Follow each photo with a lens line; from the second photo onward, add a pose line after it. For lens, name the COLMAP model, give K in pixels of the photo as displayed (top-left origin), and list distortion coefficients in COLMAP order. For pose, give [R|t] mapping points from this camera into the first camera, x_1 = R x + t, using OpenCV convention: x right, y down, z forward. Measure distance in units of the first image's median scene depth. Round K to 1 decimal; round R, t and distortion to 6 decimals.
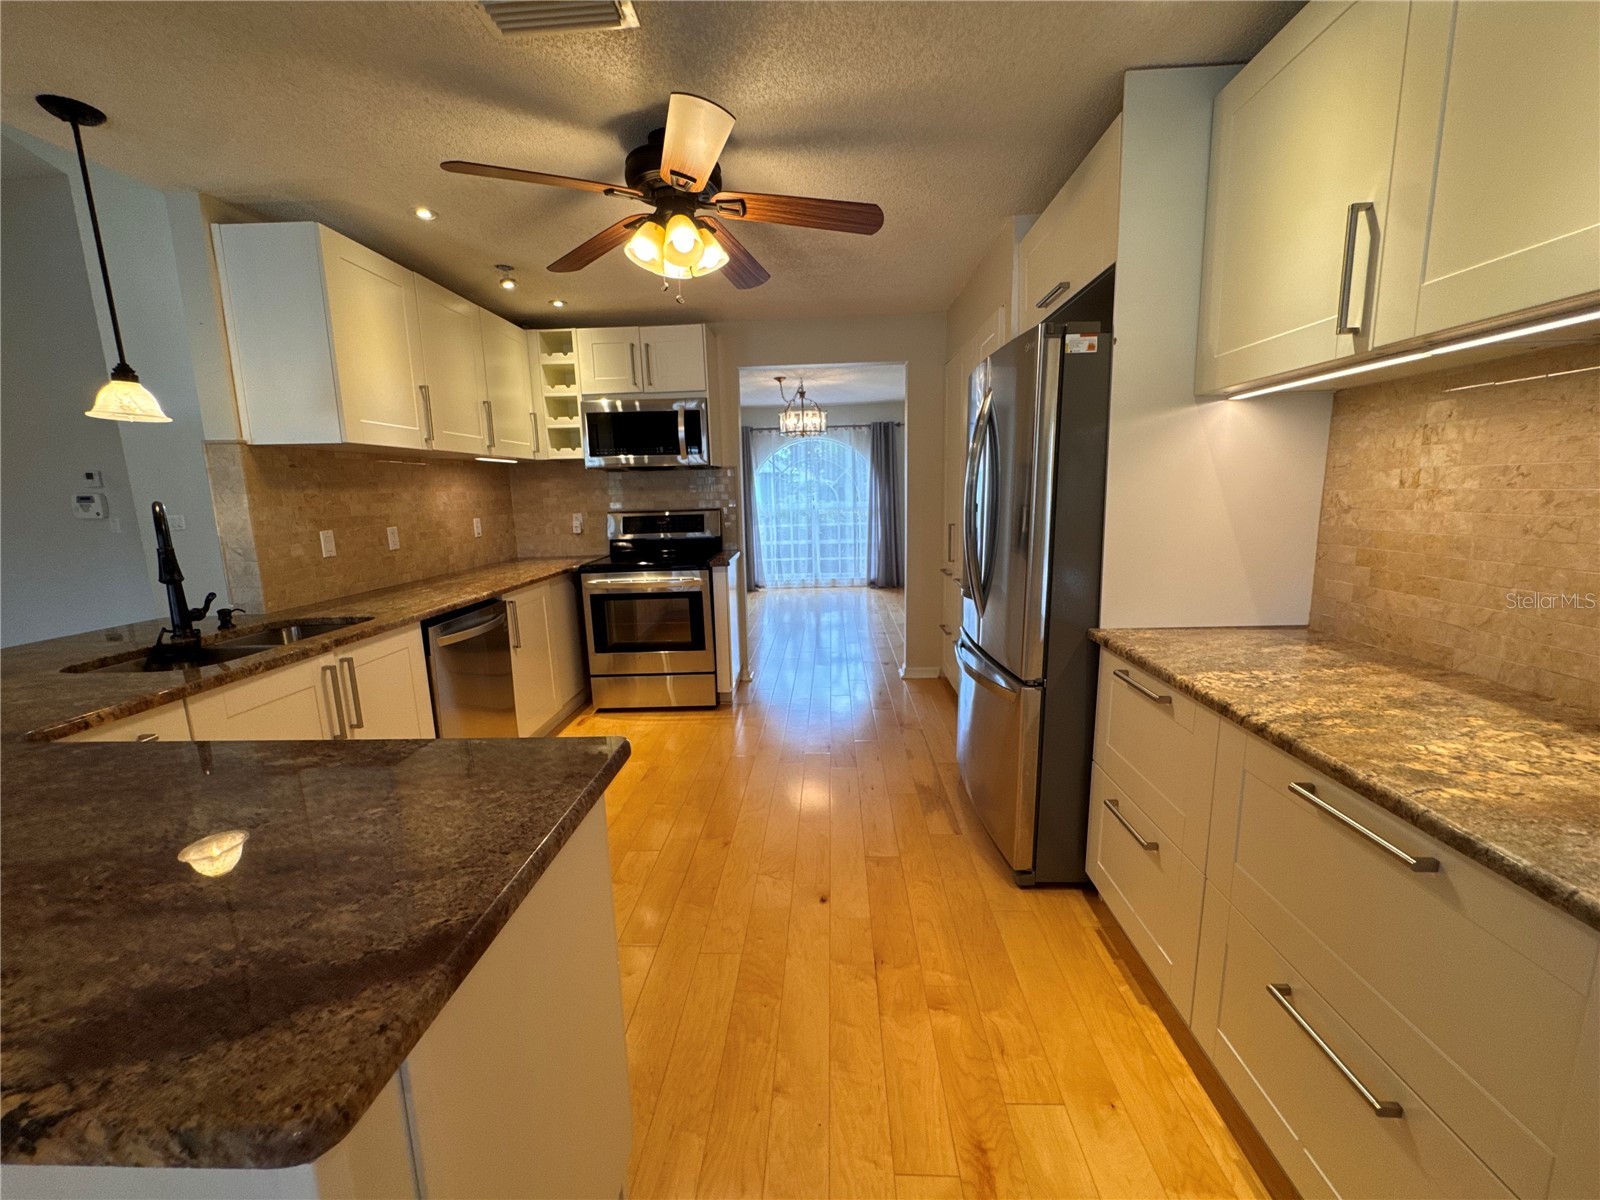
lens RADIAL K [[638.9, 0, 798.6], [0, 638.9, 597.6], [0, 0, 1]] dist [-0.002700, 0.000159]
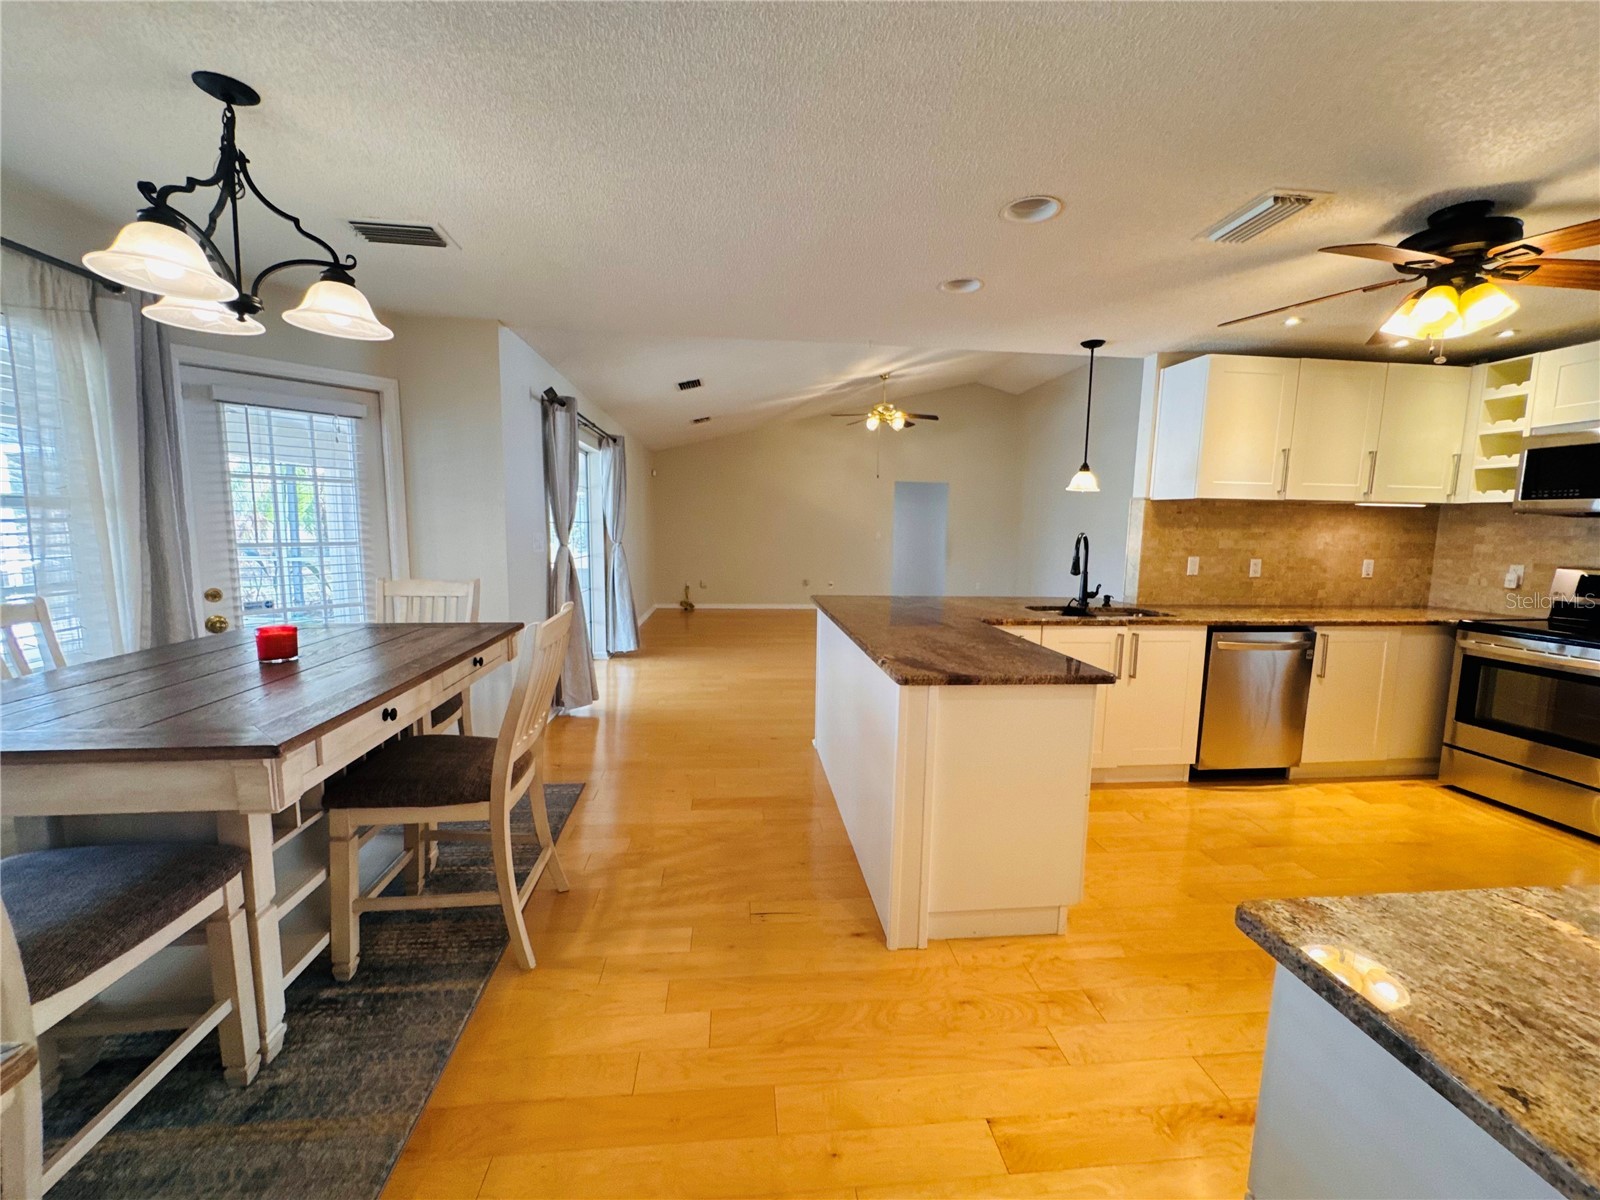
lens RADIAL K [[638.9, 0, 799.3], [0, 638.9, 601.8], [0, 0, 1]] dist [-0.002700, 0.000159]
pose [[0.143308, 0.148231, -0.978514, 0.671254], [-0.186638, 0.975027, 0.120369, -0.016911], [0.971920, 0.165378, 0.167395, -0.102158]]
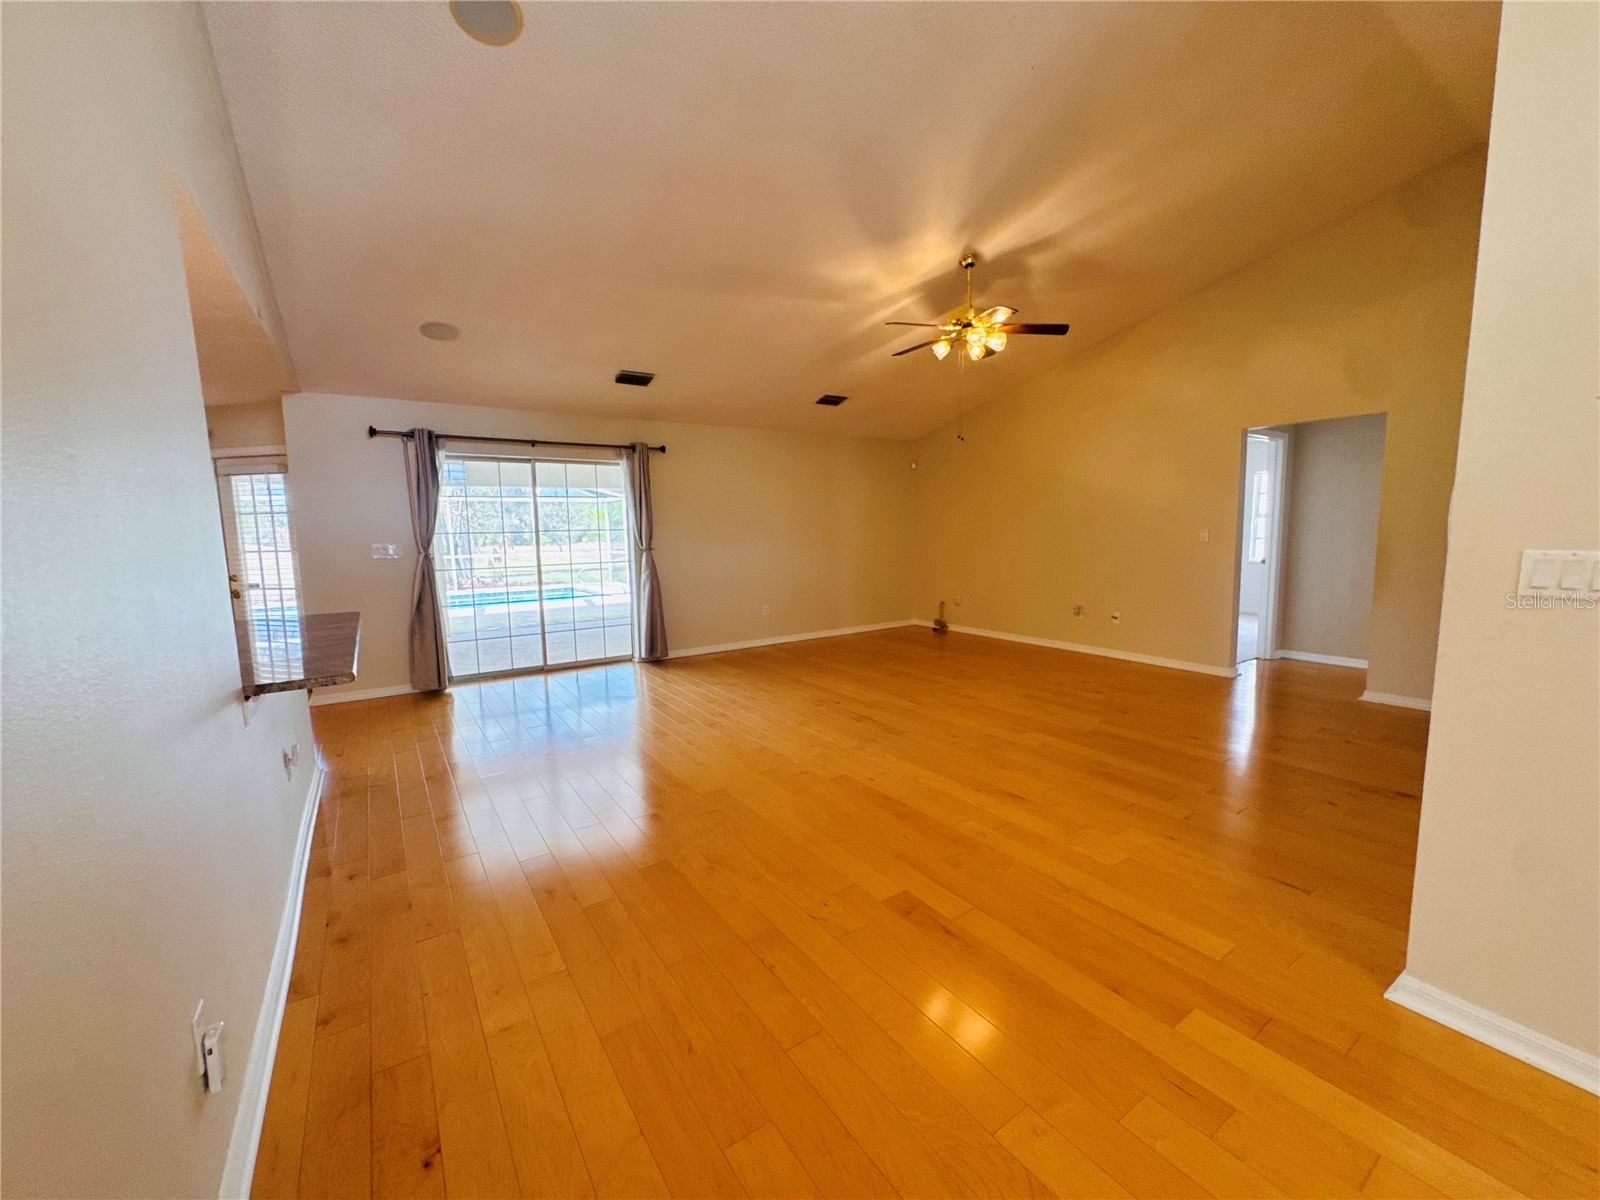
lens RADIAL K [[638.9, 0, 792.6], [0, 638.9, 593.5], [0, 0, 1]] dist [-0.002700, 0.000159]
pose [[-0.806485, 0.104352, -0.581973, -1.074895], [-0.057181, 0.965922, 0.252437, -0.334875], [0.588483, 0.236864, -0.773035, 2.117518]]
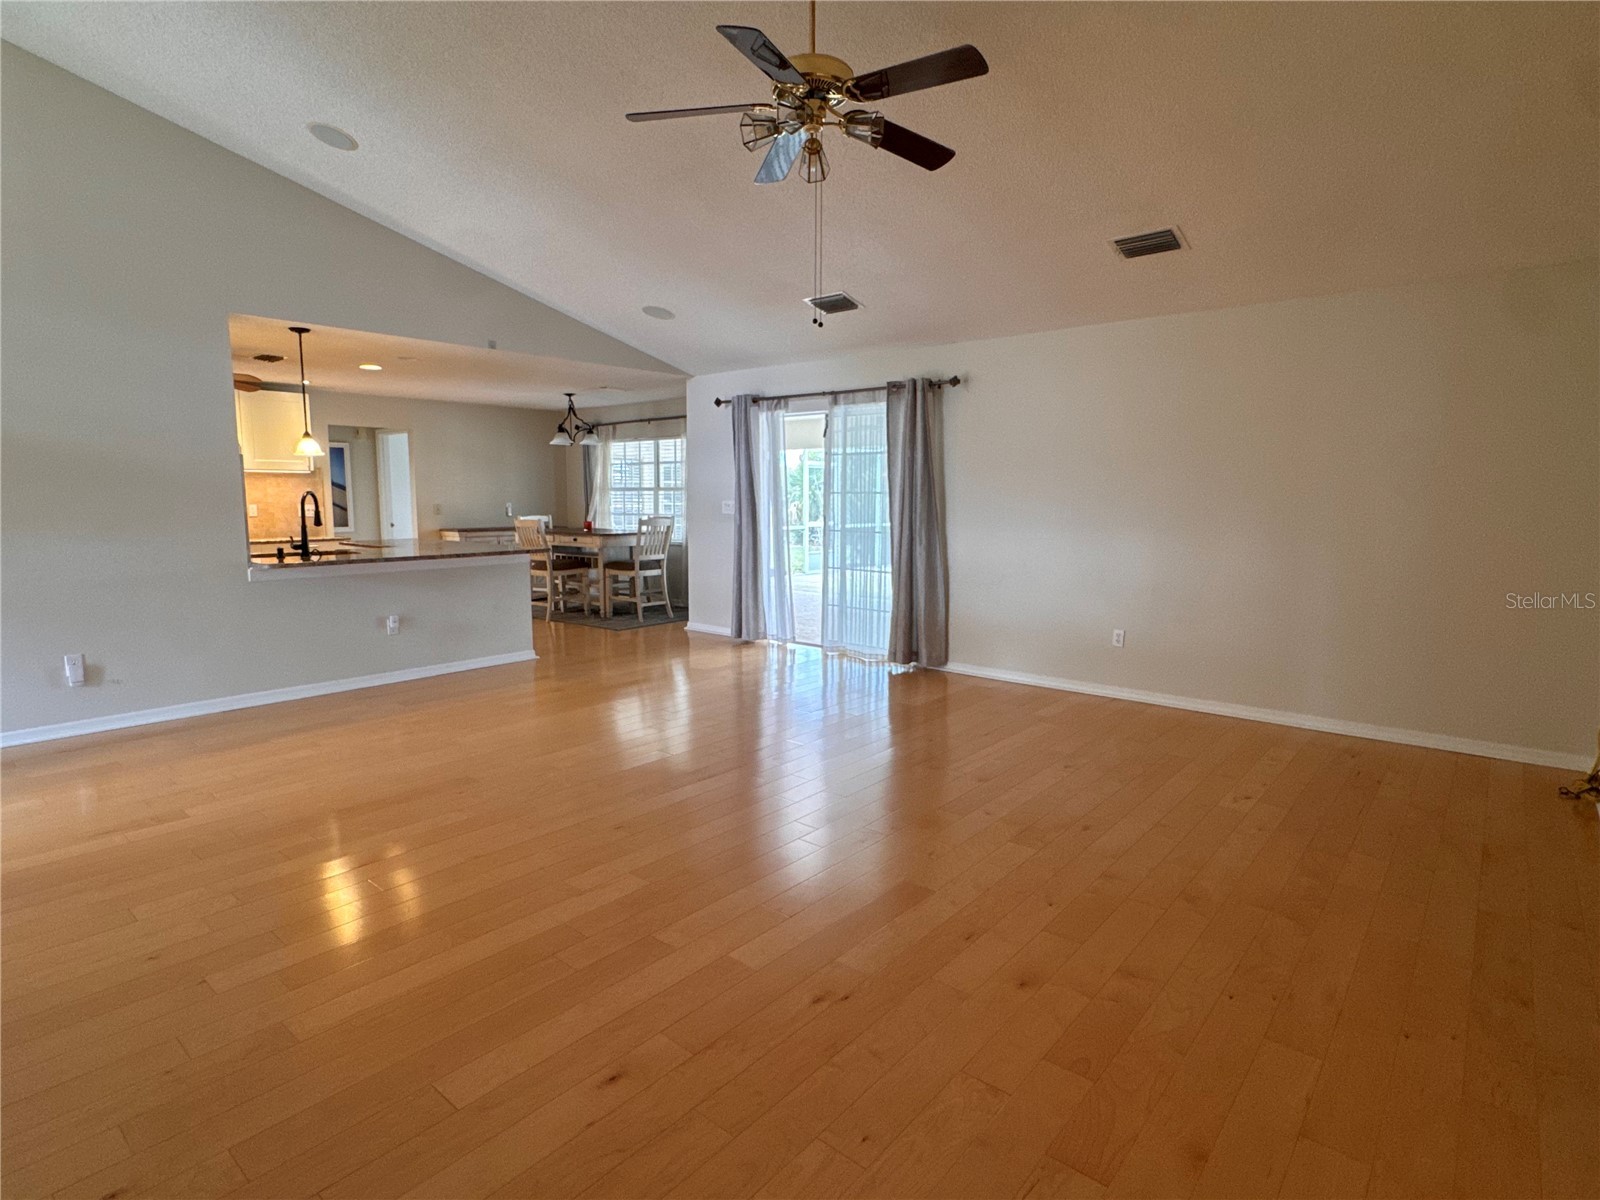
lens RADIAL K [[828.4, 0, 808.7], [0, 828.4, 600.7], [0, 0, 1]] dist [-0.006240, 0.002259]
pose [[-0.797921, -0.052145, 0.600502, -3.500323], [0.120392, 0.962390, 0.243540, -0.235140], [-0.590616, 0.266621, -0.761633, 1.917726]]
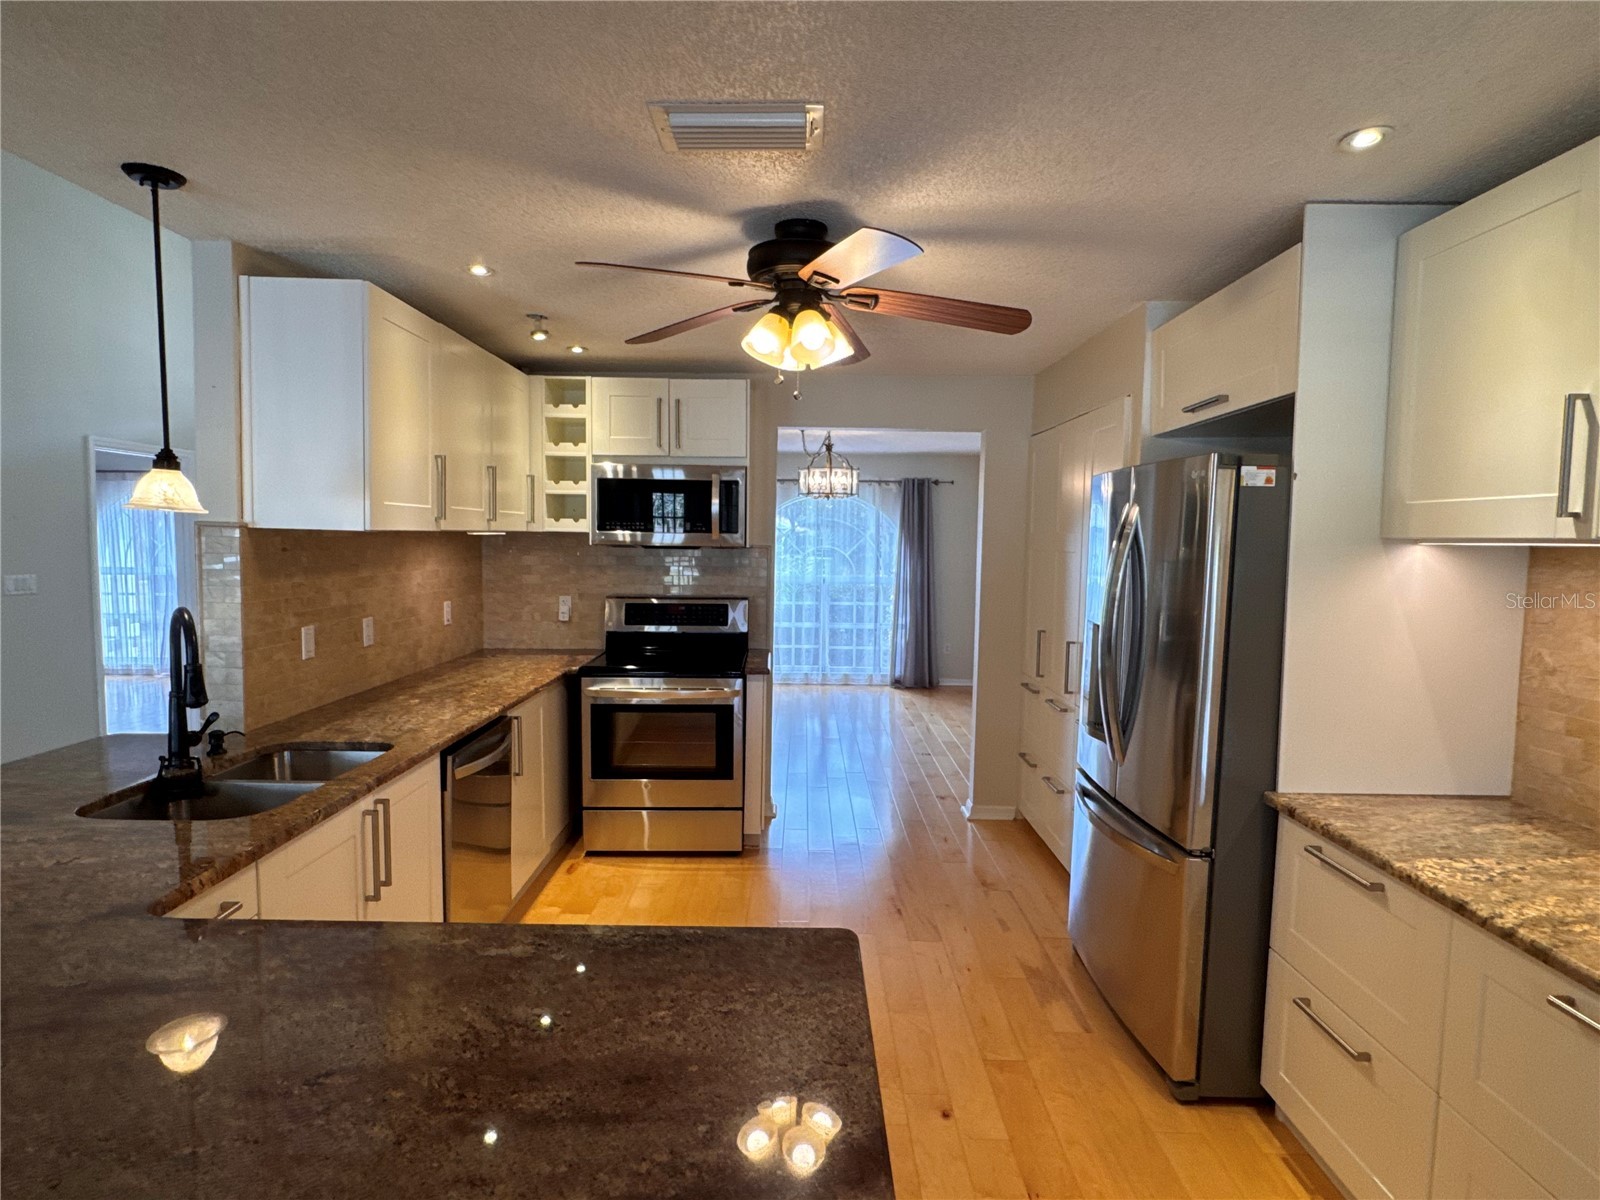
lens RADIAL K [[862.0, 0, 789.7], [0, 862.0, 599.5], [0, 0, 1]] dist [0.000426, -0.001363]
pose [[0.998602, 0.037075, 0.037686, -0.210857], [-0.033343, 0.994895, -0.095250, -0.067378], [-0.041025, 0.093860, 0.994740, -0.142734]]
